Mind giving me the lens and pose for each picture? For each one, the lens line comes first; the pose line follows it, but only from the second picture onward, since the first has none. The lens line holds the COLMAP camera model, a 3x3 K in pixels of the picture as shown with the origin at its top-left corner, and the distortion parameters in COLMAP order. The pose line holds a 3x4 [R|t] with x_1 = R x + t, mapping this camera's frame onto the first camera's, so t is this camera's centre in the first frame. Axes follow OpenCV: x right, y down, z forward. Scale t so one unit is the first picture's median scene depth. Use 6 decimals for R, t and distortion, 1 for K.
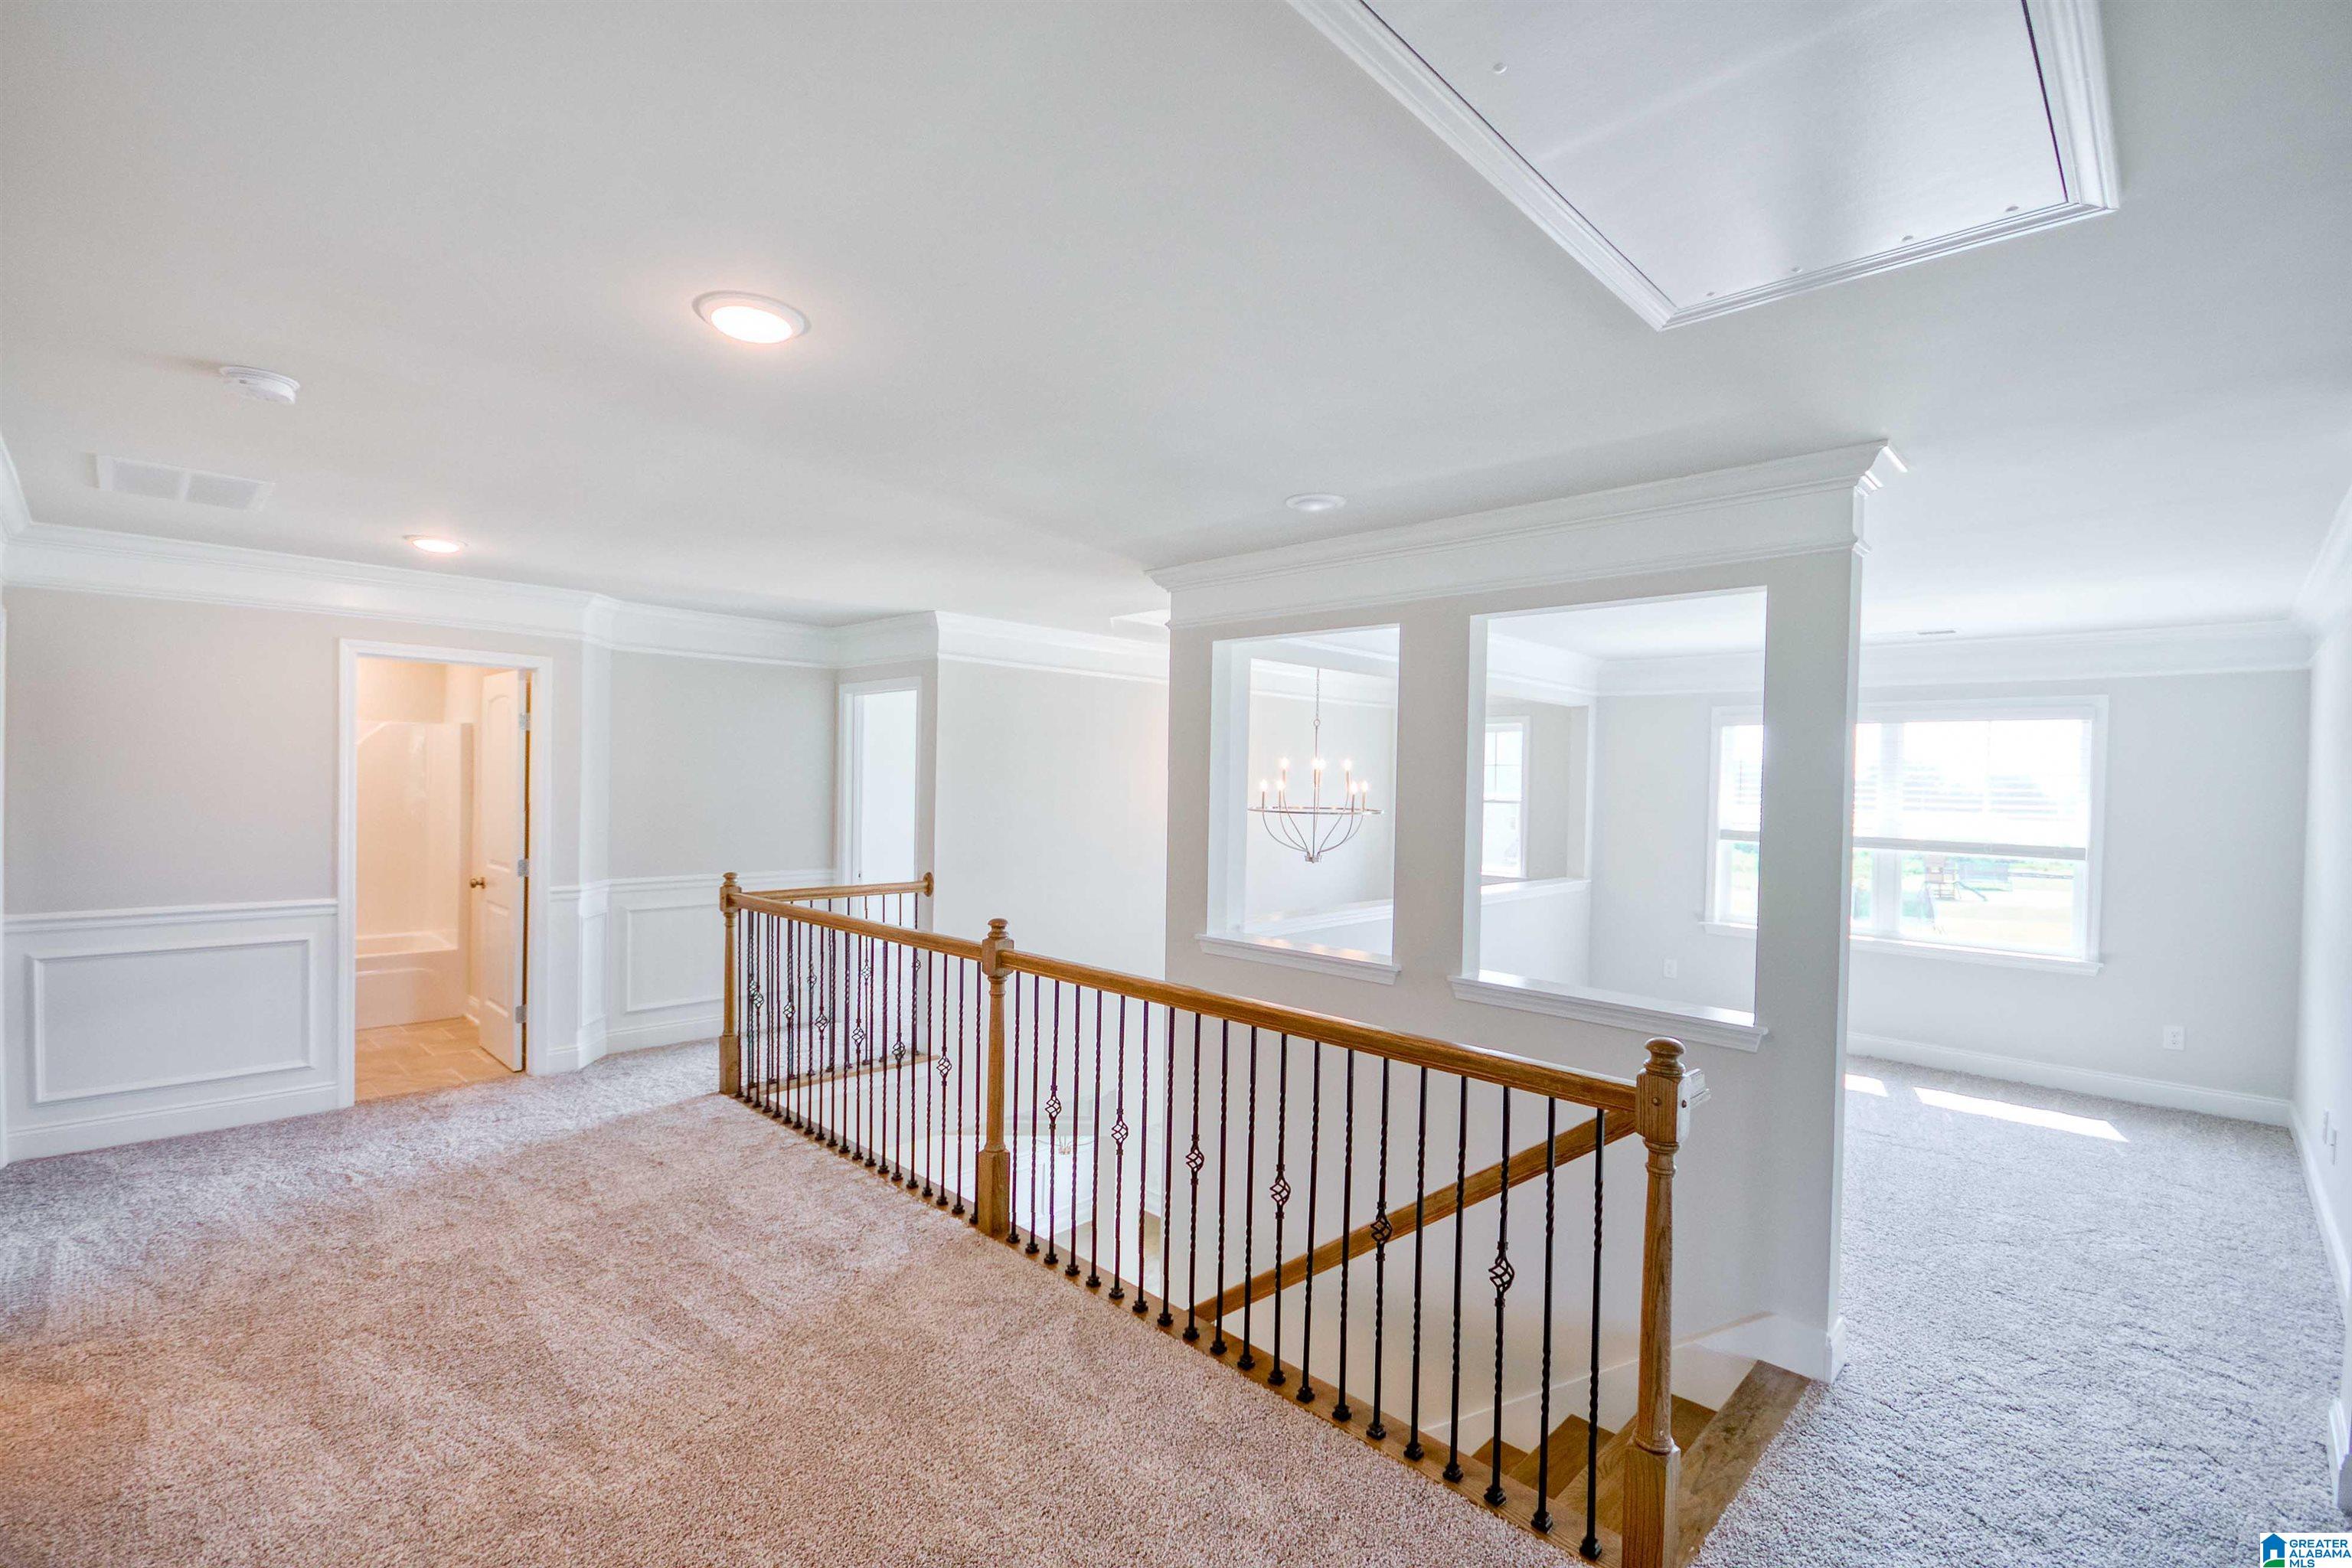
lens RADIAL K [[1034.3, 0, 1176.0], [0, 1034.3, 784.0], [0, 0, 1]] dist [-0.002769, -0.000351]
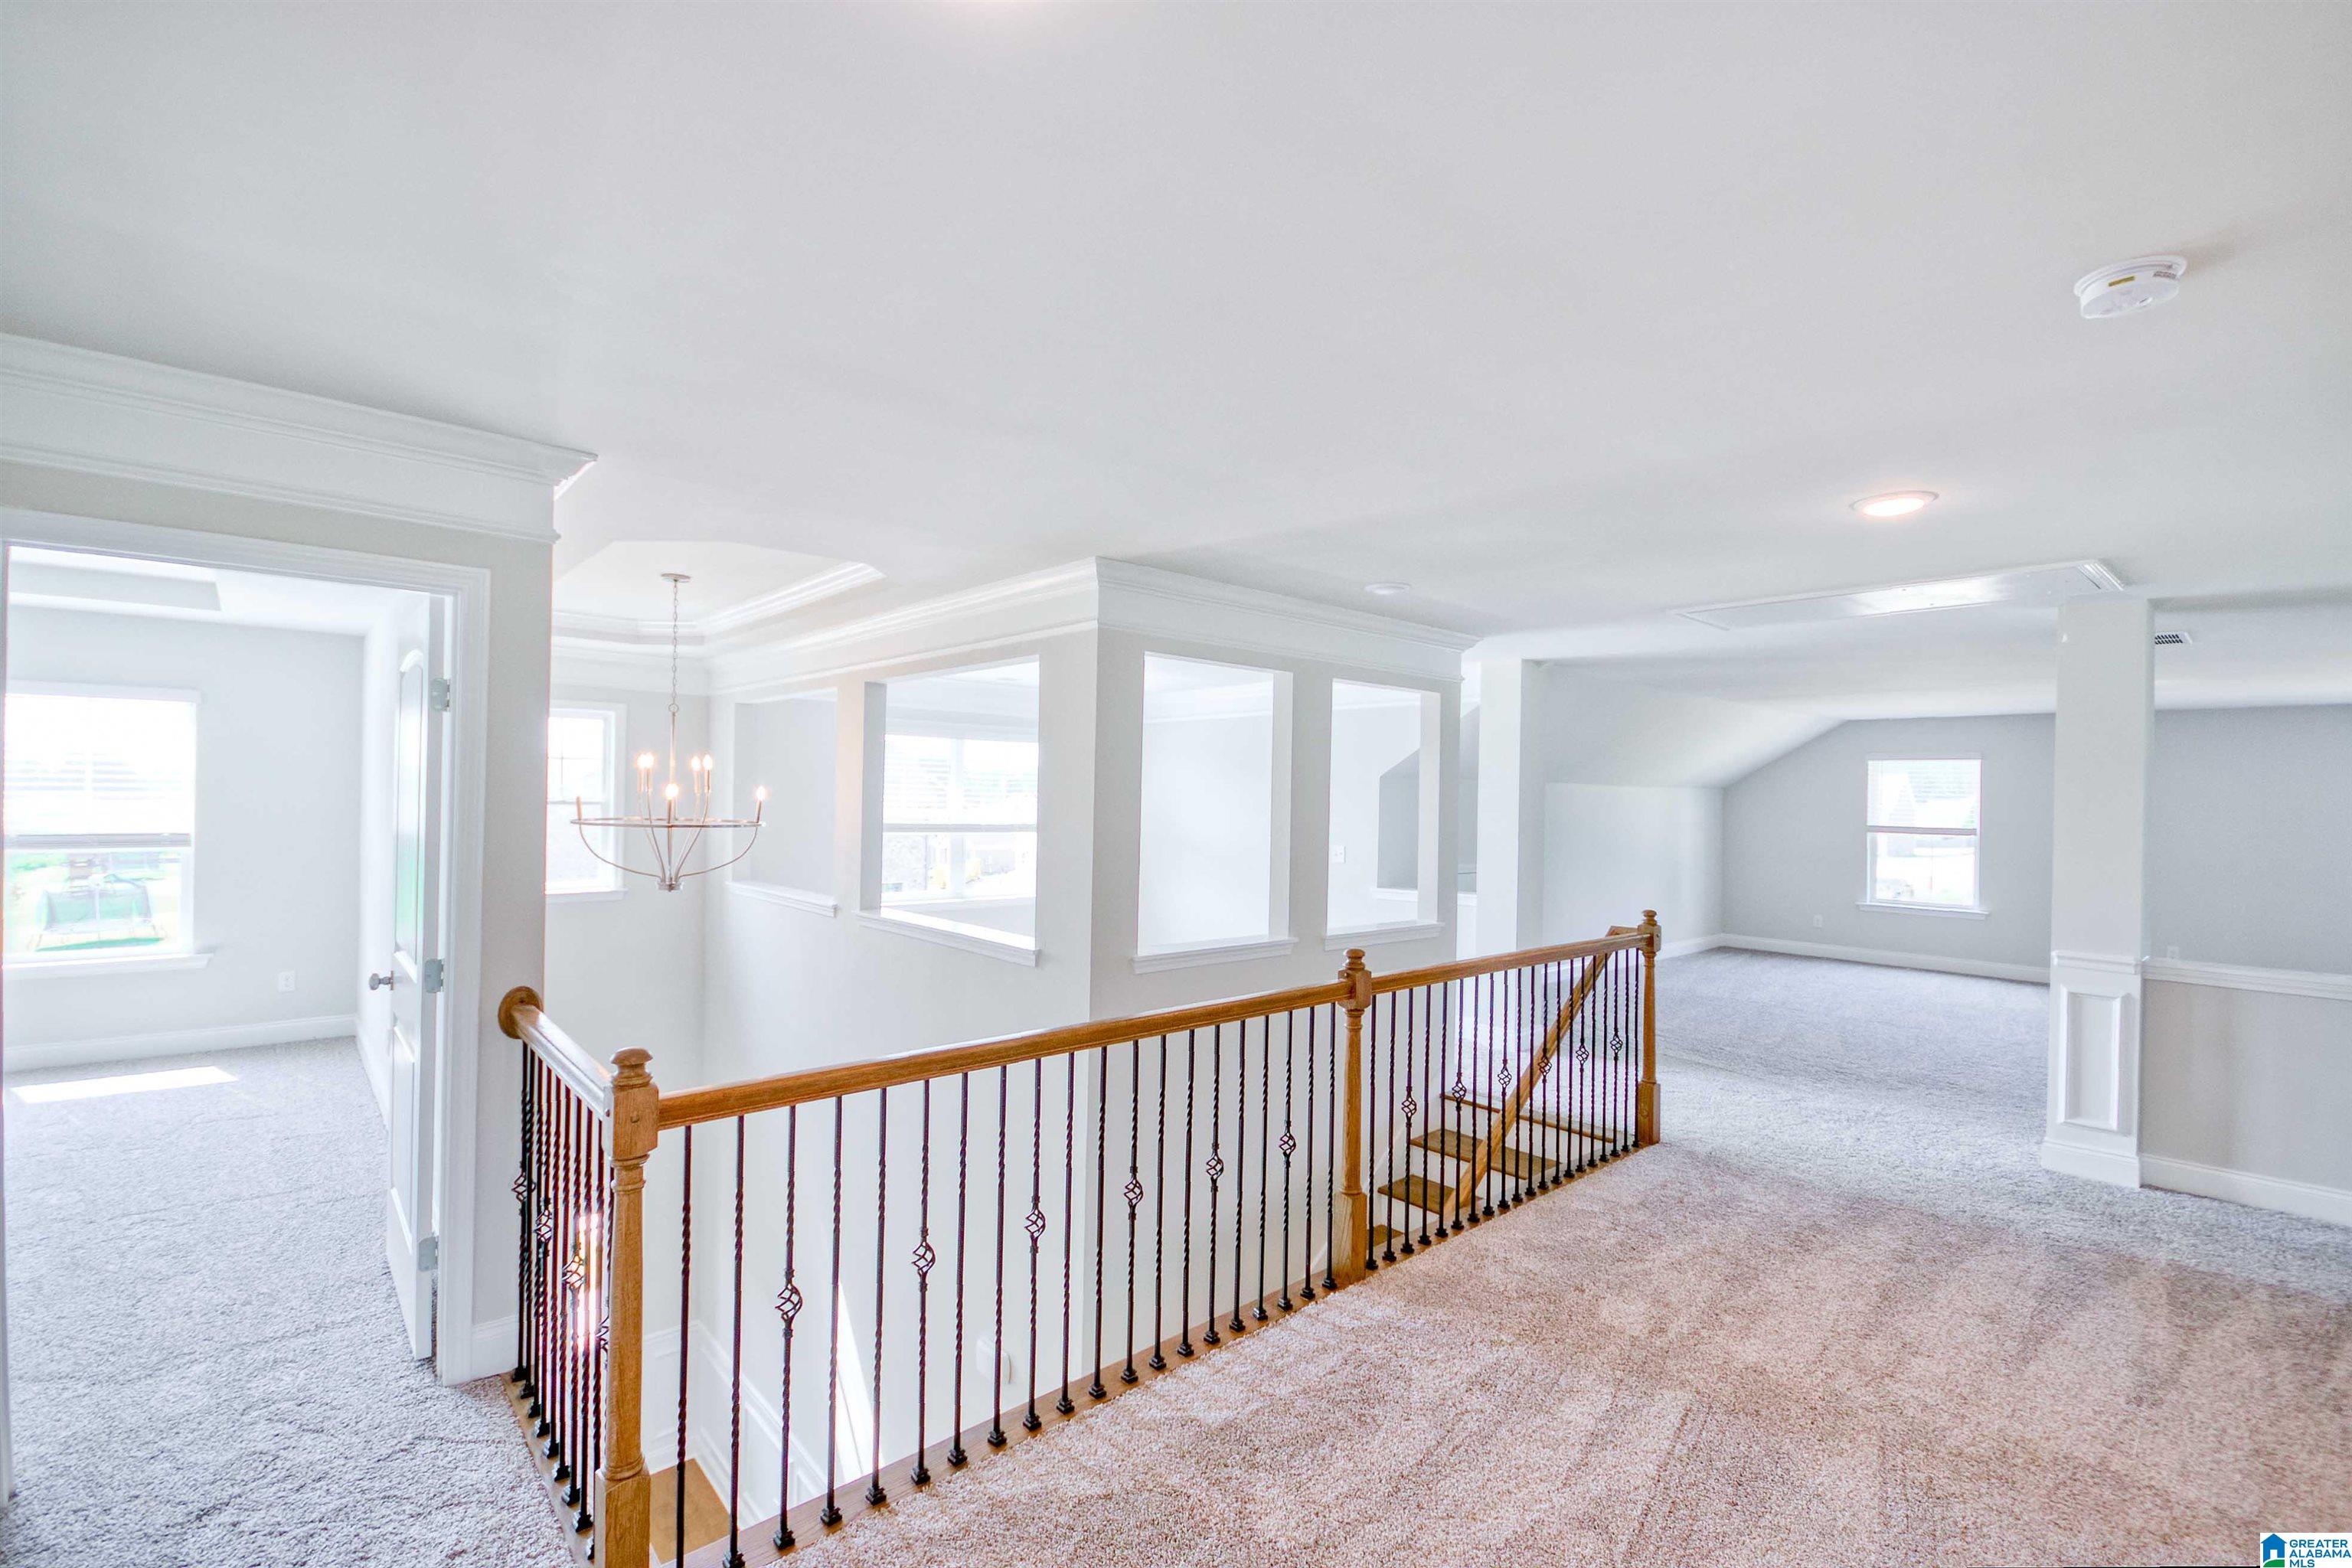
lens RADIAL K [[1034.3, 0, 1176.0], [0, 1034.3, 784.0], [0, 0, 1]] dist [-0.002769, -0.000351]
pose [[0.065877, -0.012053, 0.997755, -0.690289], [-0.010122, 0.999868, 0.012747, -0.021369], [-0.997776, -0.010939, 0.065746, 0.668120]]
